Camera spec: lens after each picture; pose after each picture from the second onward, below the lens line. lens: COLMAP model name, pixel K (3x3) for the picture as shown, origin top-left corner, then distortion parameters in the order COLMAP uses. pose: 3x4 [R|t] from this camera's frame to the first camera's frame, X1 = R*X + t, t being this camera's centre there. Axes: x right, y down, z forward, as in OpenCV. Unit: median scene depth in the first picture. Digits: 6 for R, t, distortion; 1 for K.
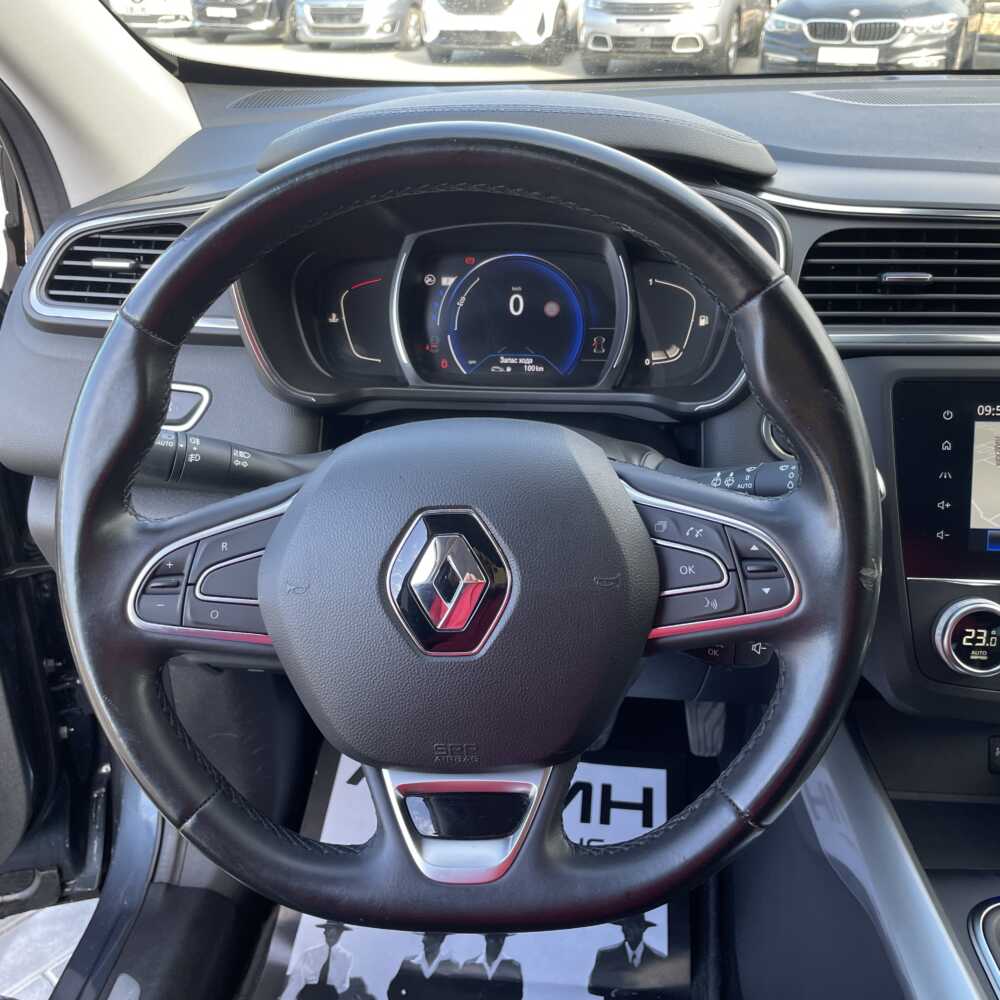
lens RADIAL K [[1024.4, 0, 516.5], [0, 1024.4, 495.8], [0, 0, 1]] dist [0.093116, -0.107361]
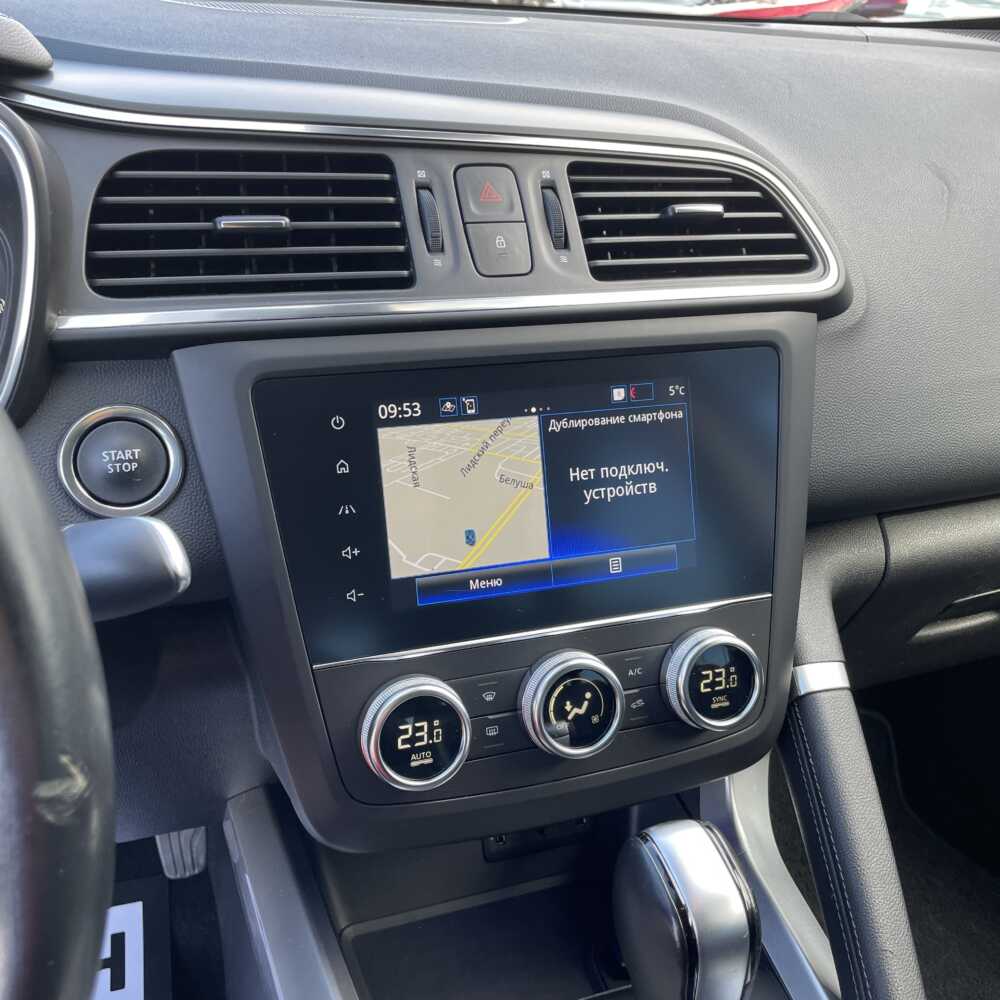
lens RADIAL K [[1045.5, 0, 500.2], [0, 1045.5, 519.7], [0, 0, 1]] dist [0.114222, -0.230581]
pose [[0.911840, -0.128049, 0.390066, 0.212445], [0.124527, 0.991619, 0.034425, -0.022262], [-0.391205, 0.017184, 0.920143, 0.289720]]
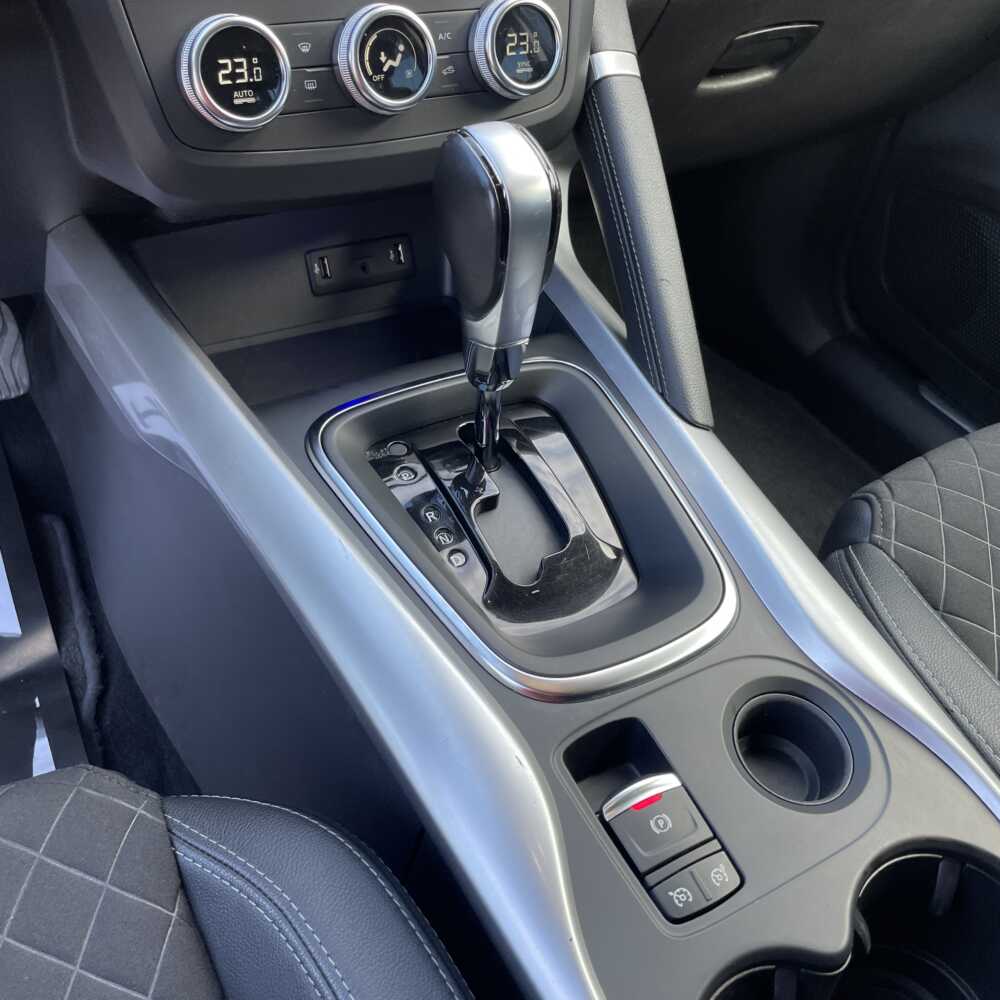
lens RADIAL K [[1036.2, 0, 500.0], [0, 1036.2, 500.0], [0, 0, 1]] dist [0.075933, -0.019142]
pose [[0.819719, -0.308459, 0.482611, 0.133717], [0.140960, 0.925326, 0.351997, 0.161813], [-0.555149, -0.220510, 0.801988, 0.222068]]
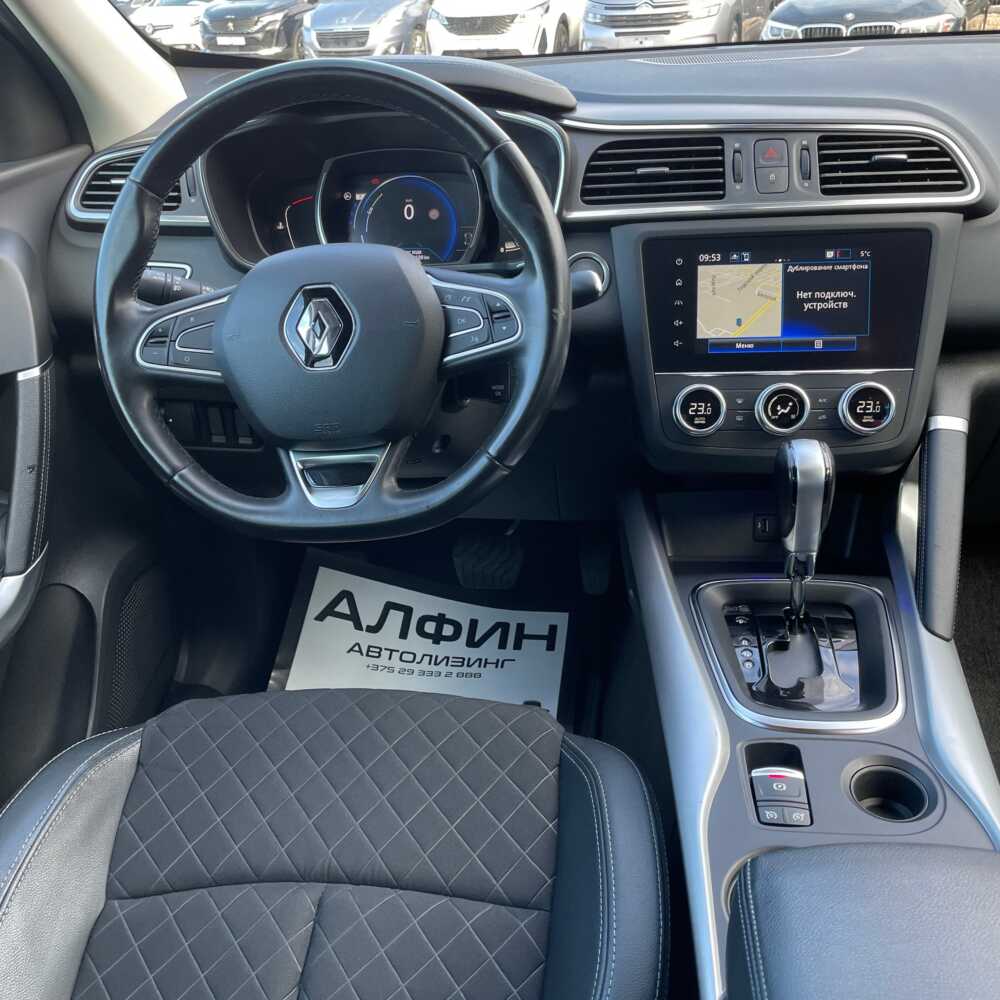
lens RADIAL K [[1040.7, 0, 493.5], [0, 1040.7, 514.1], [0, 0, 1]] dist [0.100104, -0.116278]
pose [[0.998978, -0.016725, -0.041982, 0.186797], [0.016375, 0.999828, -0.008658, 0.266328], [0.042120, 0.007962, 0.999081, -0.467882]]
